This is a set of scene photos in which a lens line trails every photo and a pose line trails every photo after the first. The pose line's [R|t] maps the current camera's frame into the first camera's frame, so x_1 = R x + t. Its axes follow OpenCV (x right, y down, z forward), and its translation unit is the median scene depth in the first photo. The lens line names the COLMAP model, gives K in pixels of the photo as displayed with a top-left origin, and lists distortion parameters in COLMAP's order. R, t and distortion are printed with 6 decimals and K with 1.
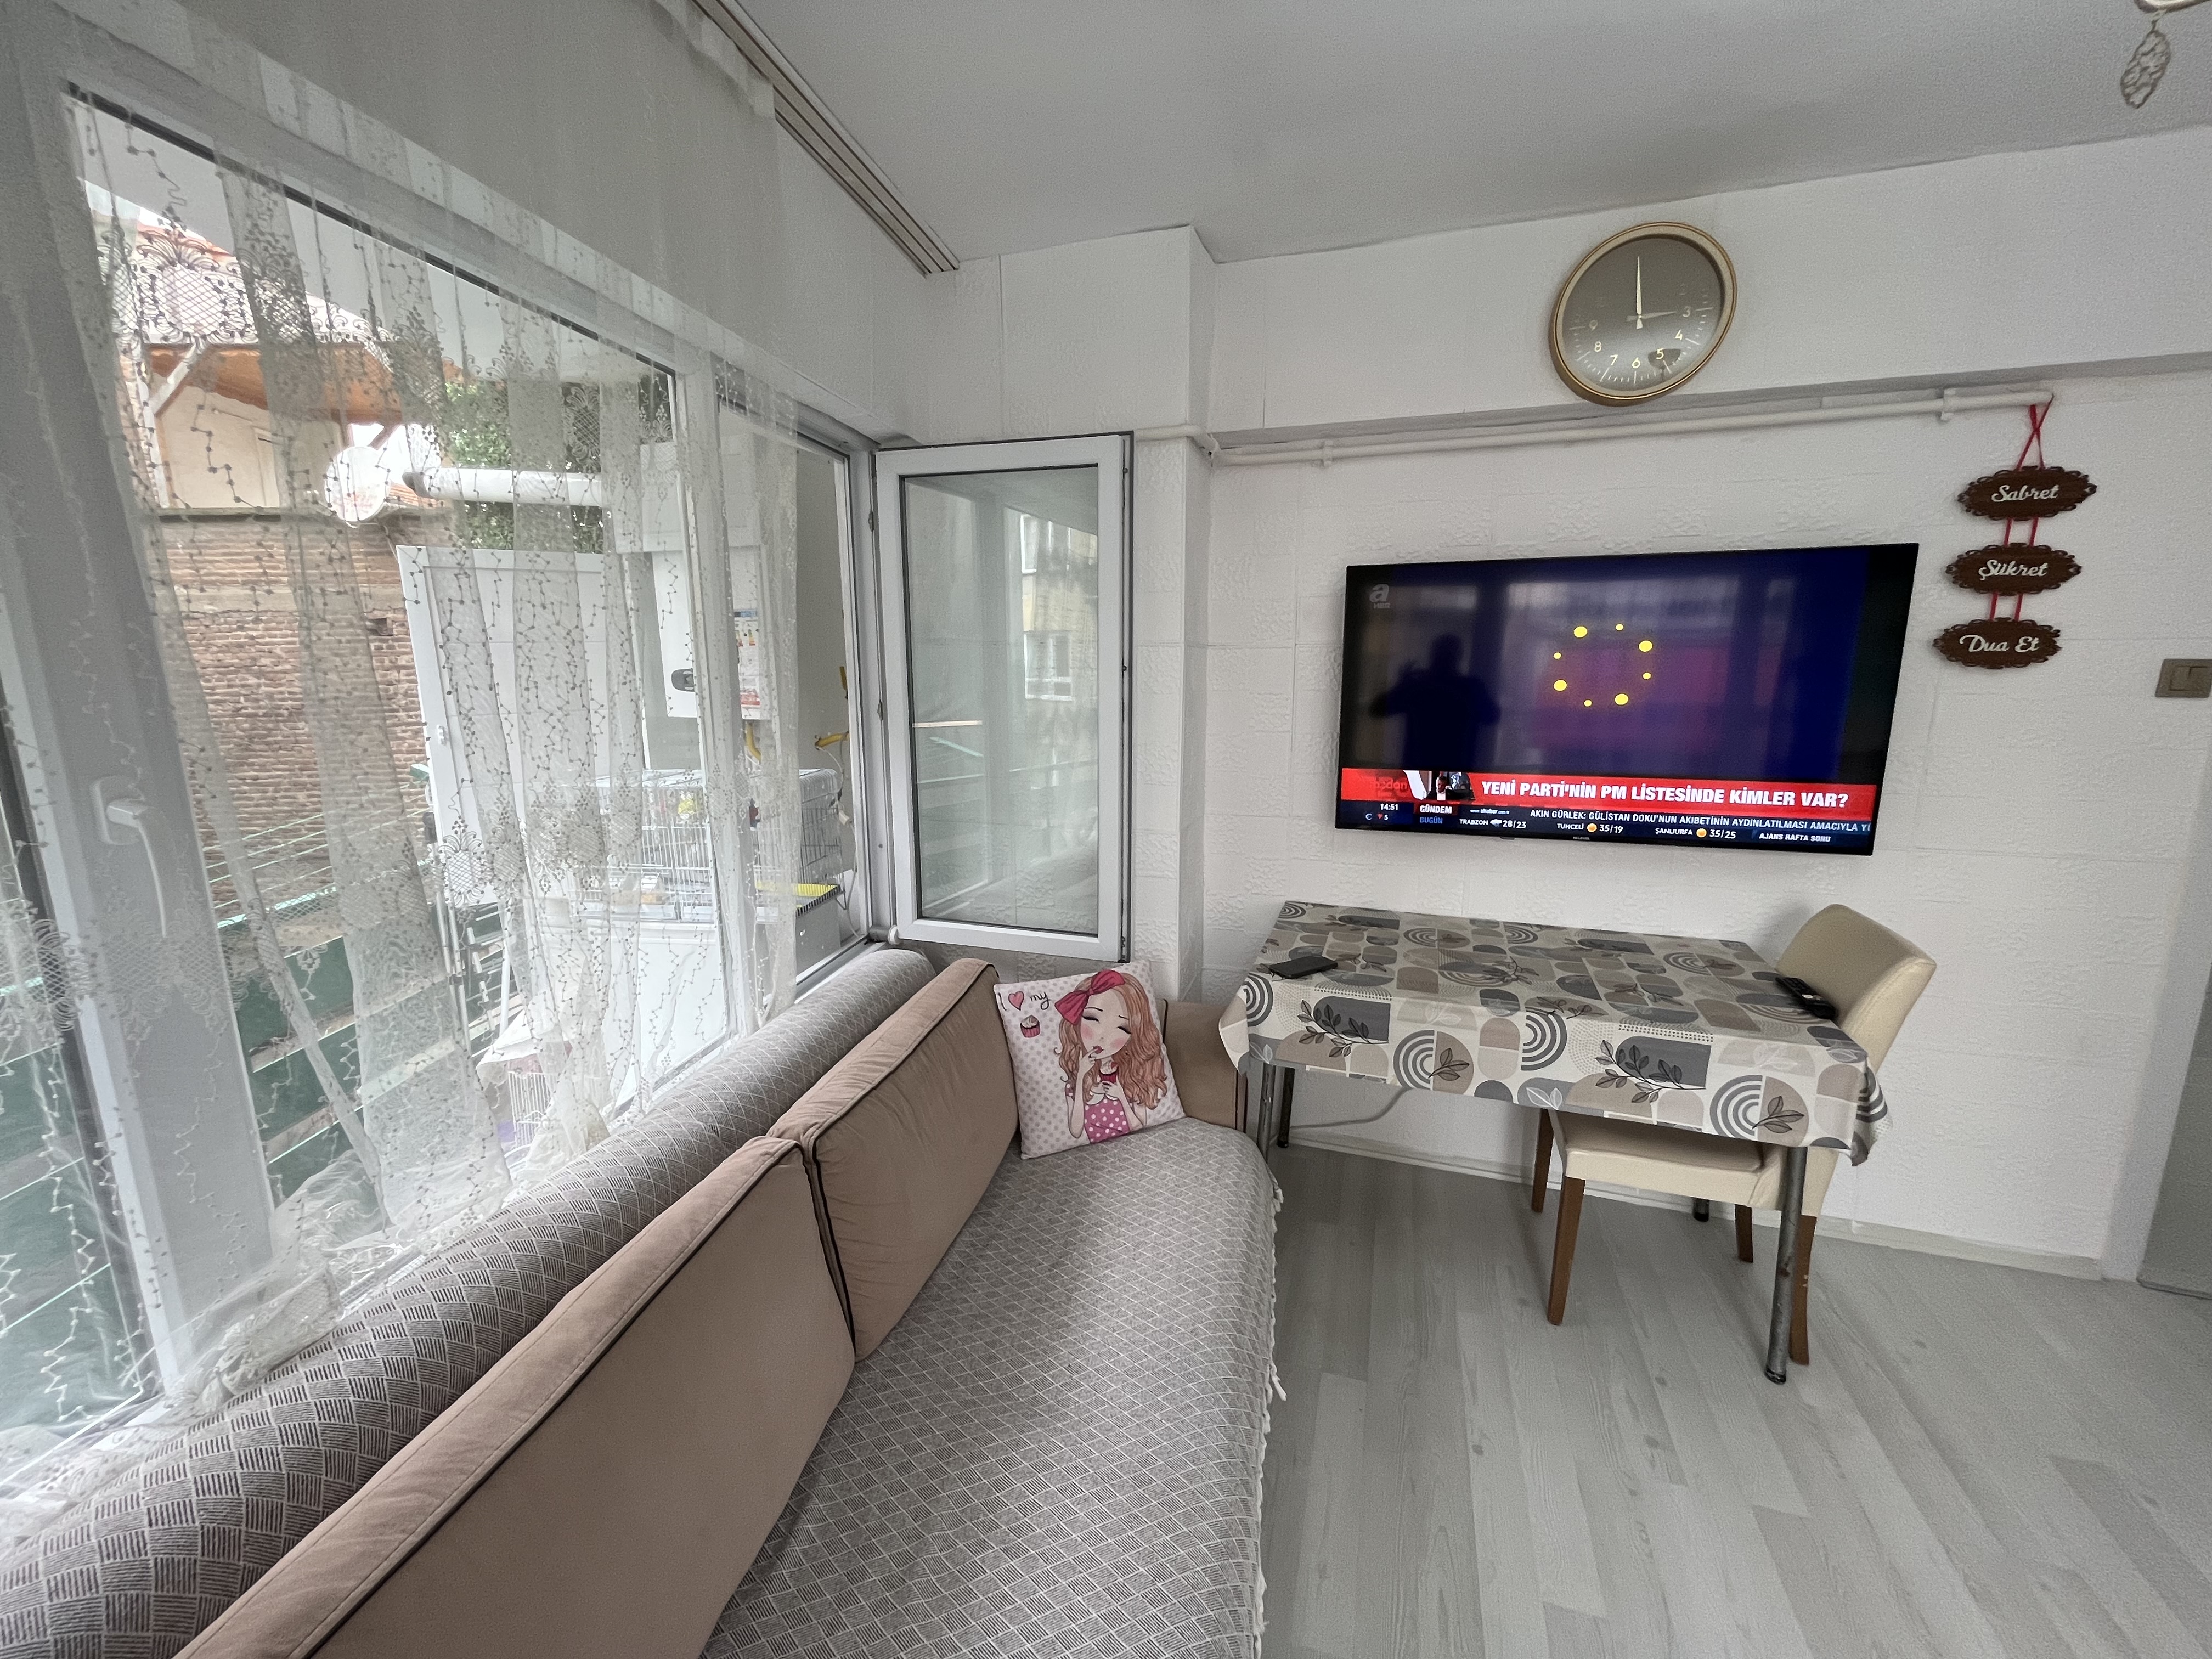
lens RADIAL K [[901.2, 0, 1093.4], [0, 901.2, 833.9], [0, 0, 1]] dist [-0.002538, -0.000086]
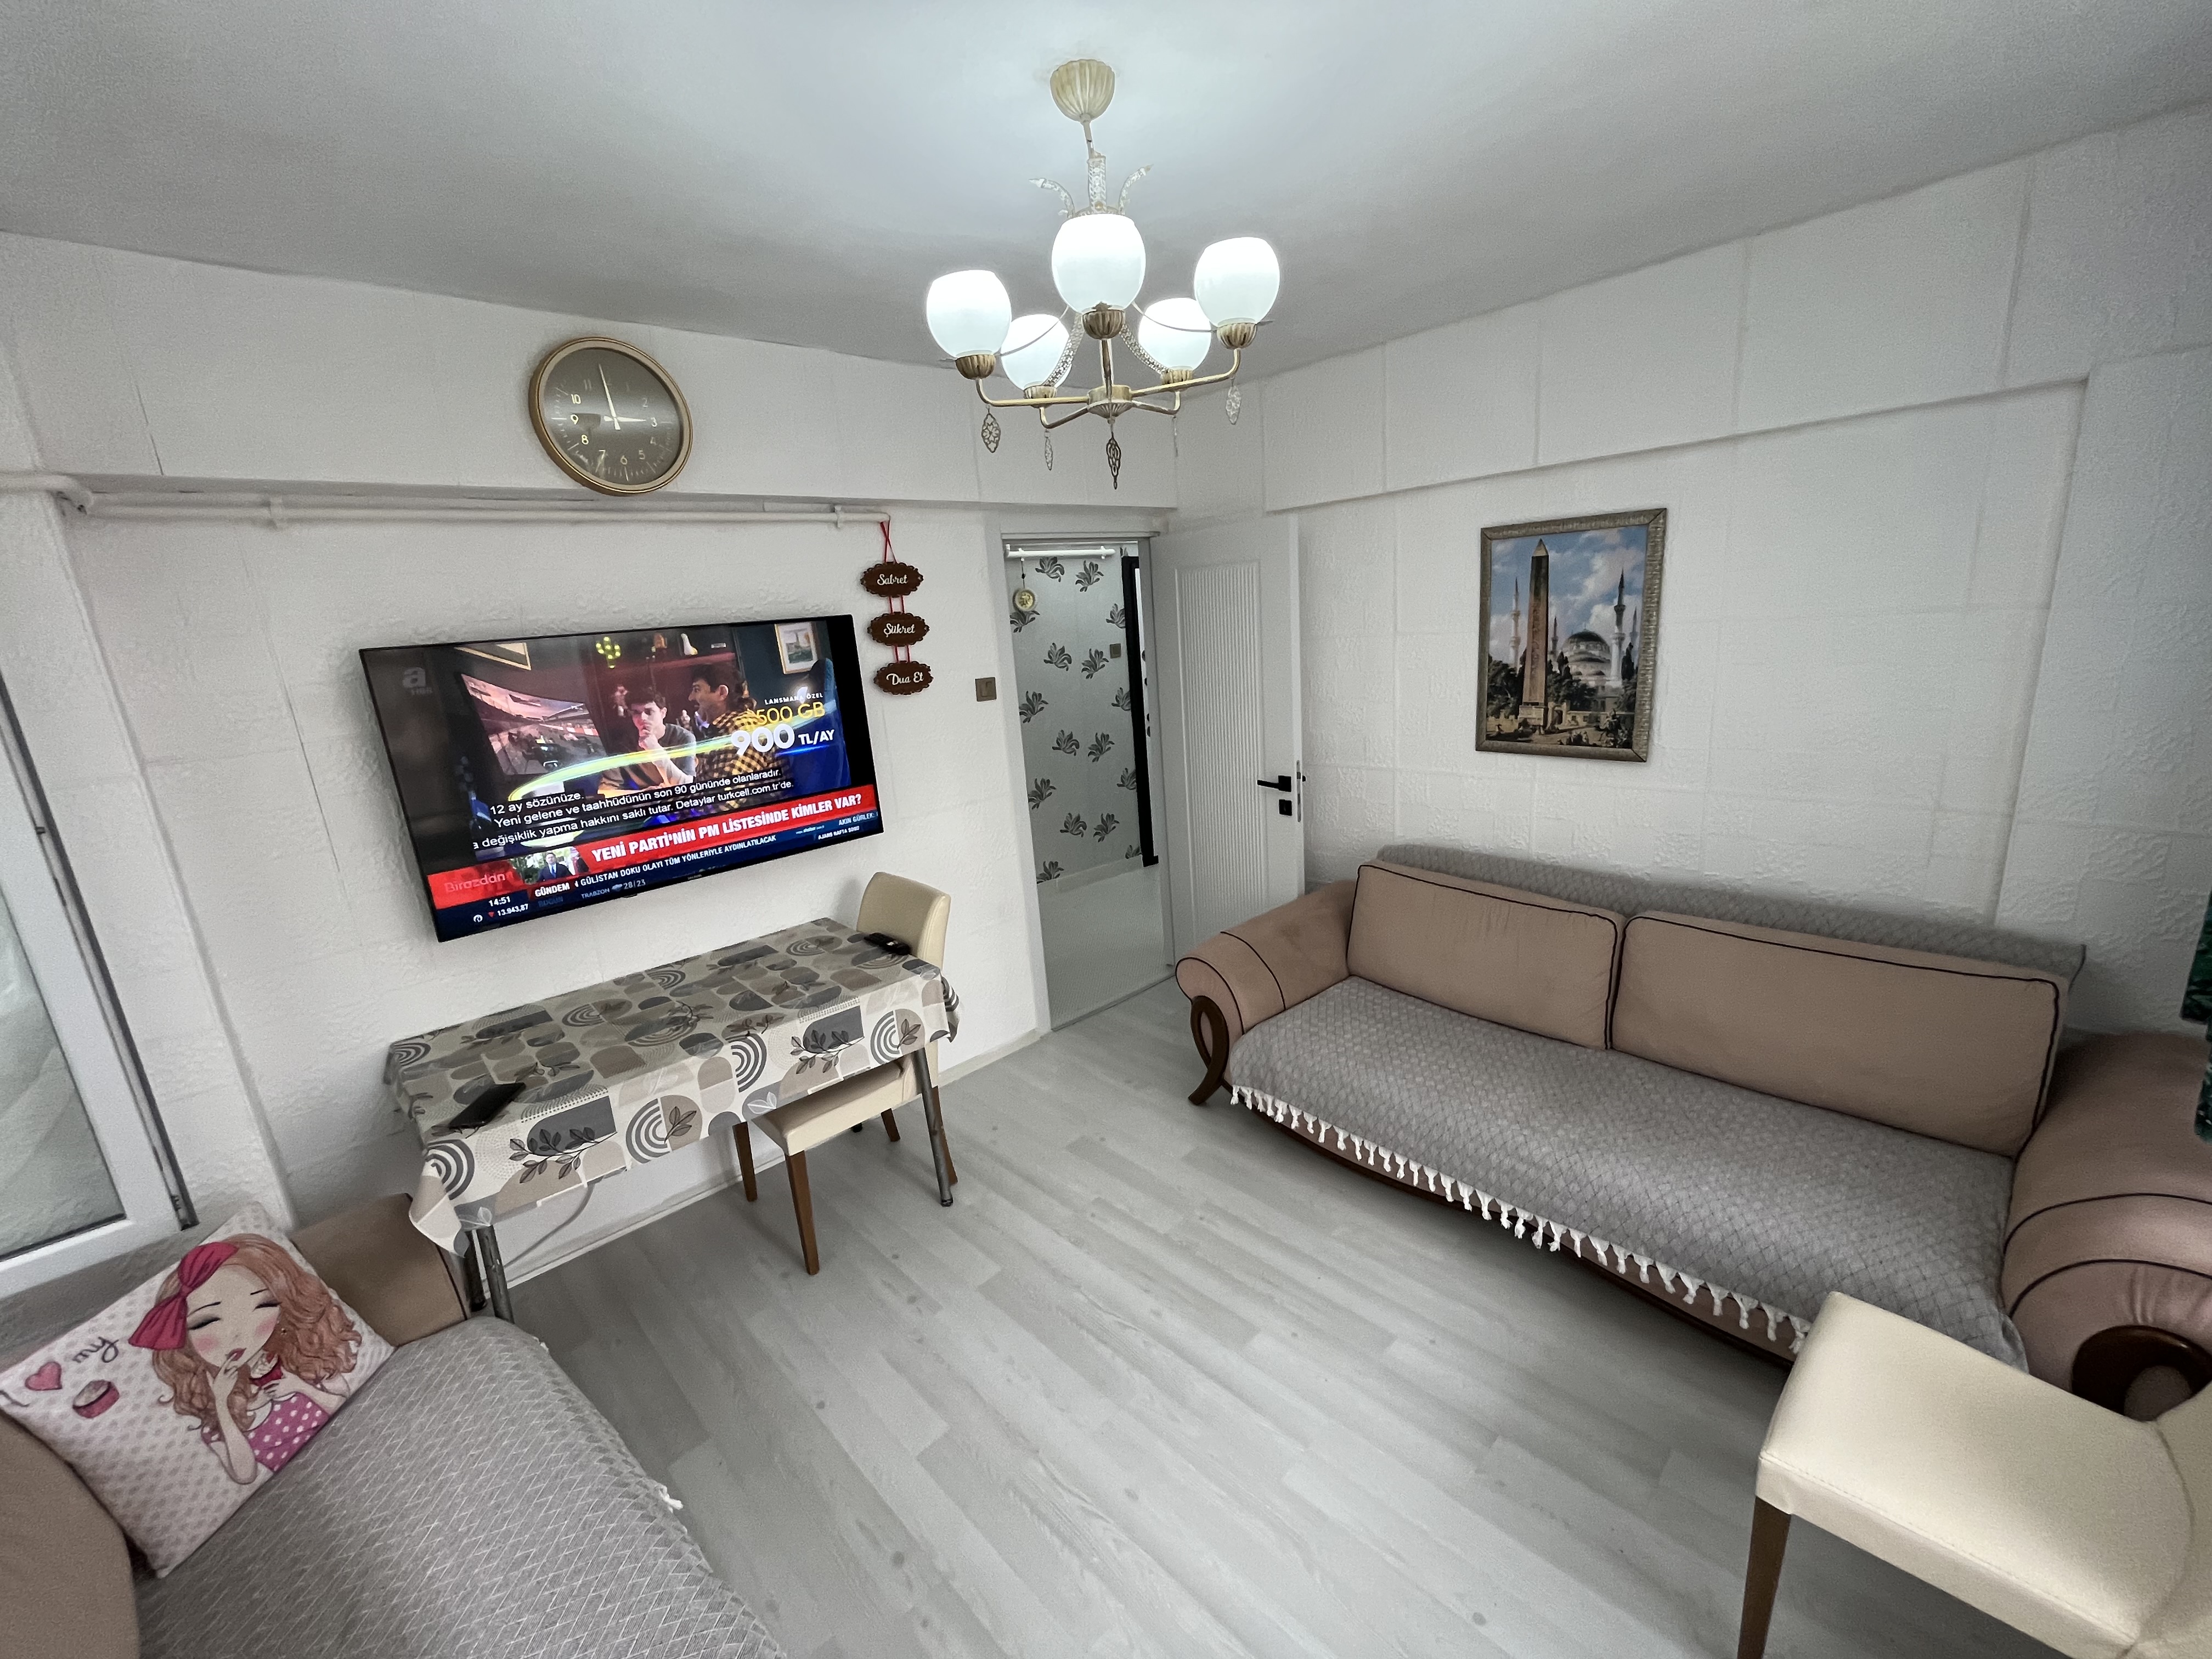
lens RADIAL K [[901.2, 0, 1107.2], [0, 901.2, 834.2], [0, 0, 1]] dist [-0.002538, -0.000086]
pose [[0.458965, -0.245303, 0.853919, -0.187996], [0.237015, 0.960102, 0.148416, -0.101703], [-0.856256, 0.134274, 0.498794, -0.008672]]
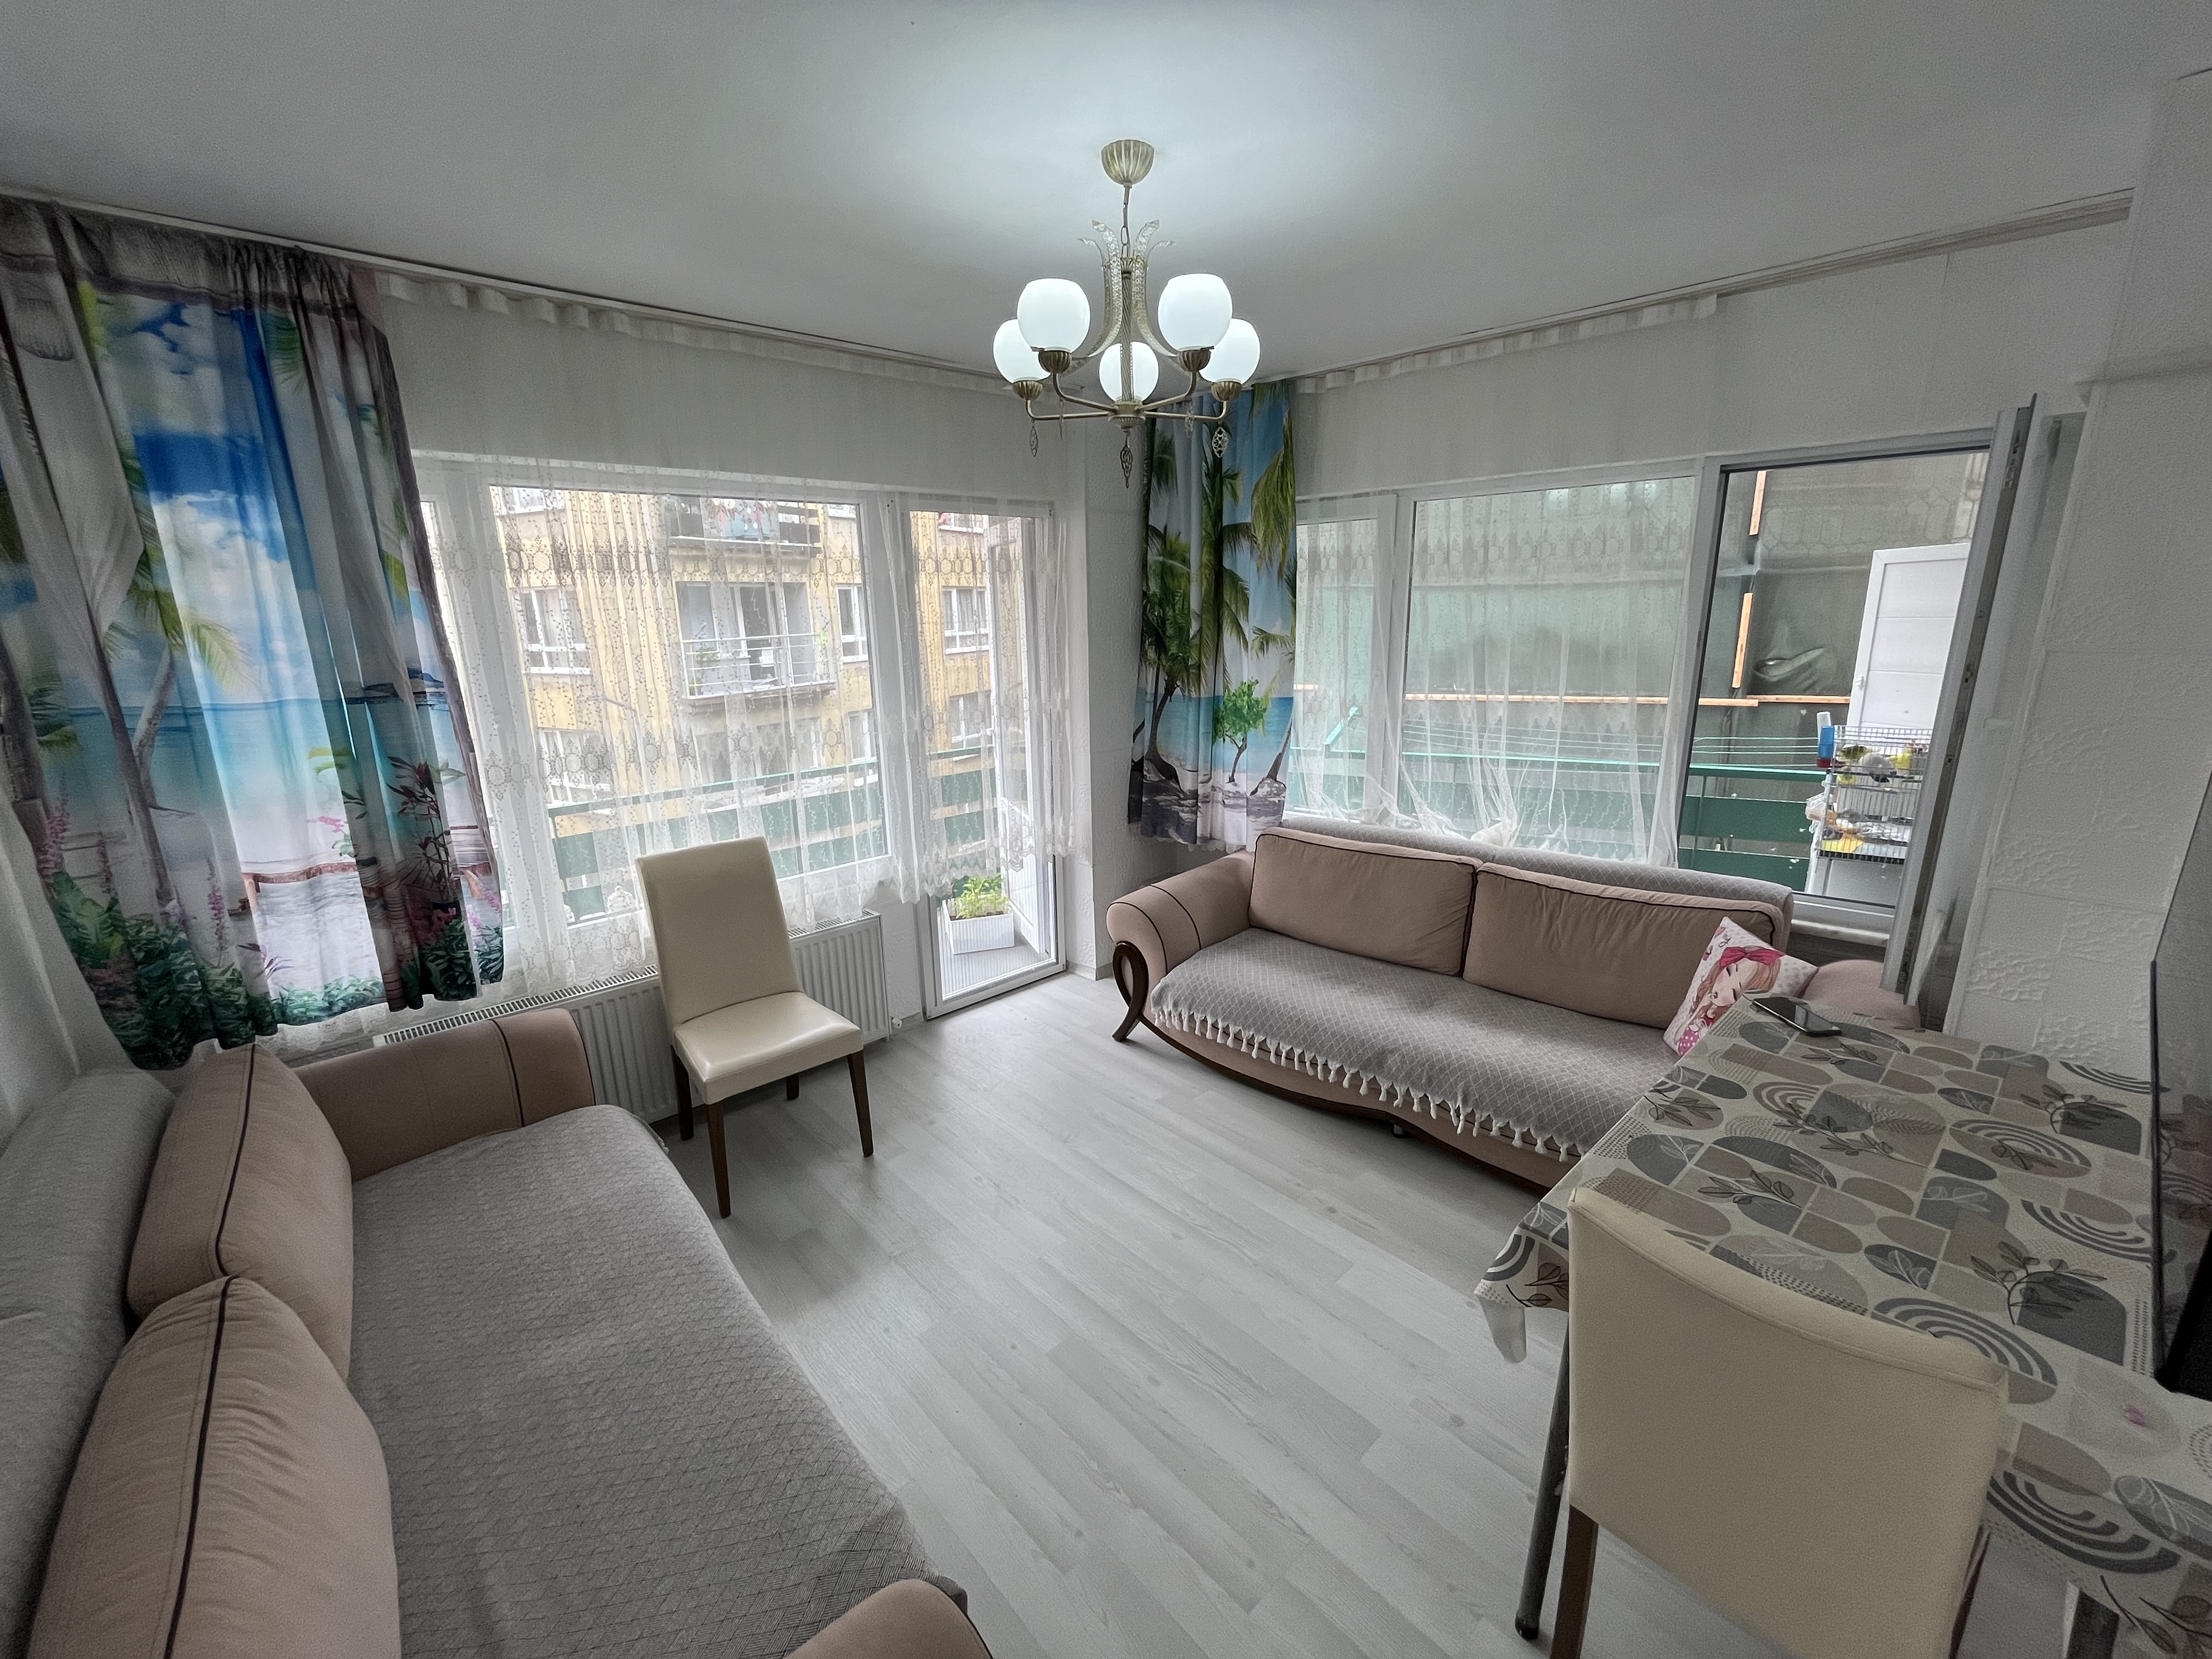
lens RADIAL K [[901.2, 0, 1100.4], [0, 901.2, 834.3], [0, 0, 1]] dist [-0.002538, -0.000086]
pose [[-0.489514, 0.228563, -0.841508, 1.334543], [-0.139583, 0.932054, 0.334353, -0.233671], [0.860751, 0.281131, -0.424349, 0.757370]]
